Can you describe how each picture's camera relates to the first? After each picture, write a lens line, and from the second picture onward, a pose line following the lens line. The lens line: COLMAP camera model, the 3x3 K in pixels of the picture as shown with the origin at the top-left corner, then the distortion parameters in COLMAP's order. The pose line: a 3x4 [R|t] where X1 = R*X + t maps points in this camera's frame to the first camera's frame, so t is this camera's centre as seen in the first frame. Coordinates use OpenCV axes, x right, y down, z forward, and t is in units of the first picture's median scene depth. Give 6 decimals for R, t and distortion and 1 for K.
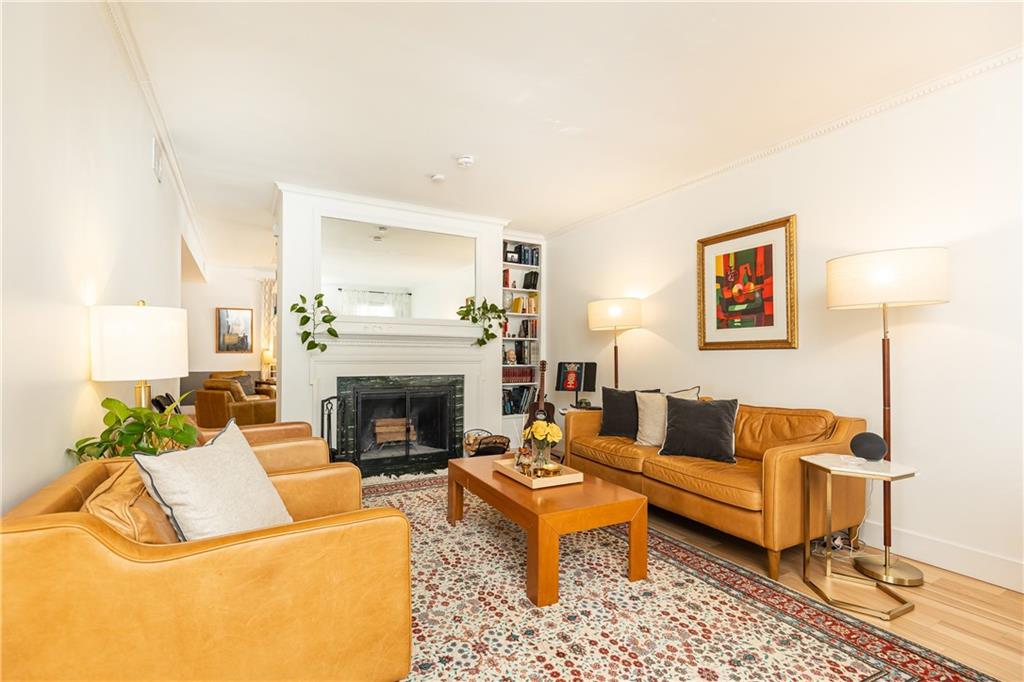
lens RADIAL K [[448.3, 0, 508.6], [0, 448.3, 358.1], [0, 0, 1]] dist [0.014372, -0.001068]
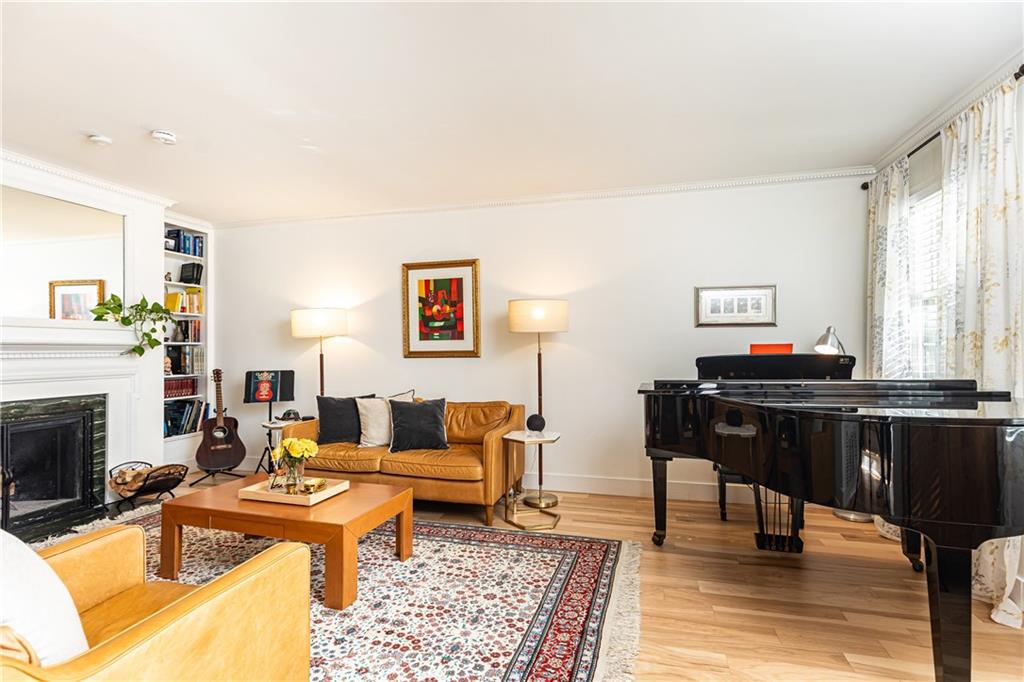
lens RADIAL K [[448.3, 0, 508.6], [0, 448.3, 358.1], [0, 0, 1]] dist [0.014372, -0.001068]
pose [[0.723038, -0.021995, 0.690458, -0.238955], [0.017423, 0.999756, 0.013602, -0.036915], [-0.690588, 0.002195, 0.723245, -0.036515]]
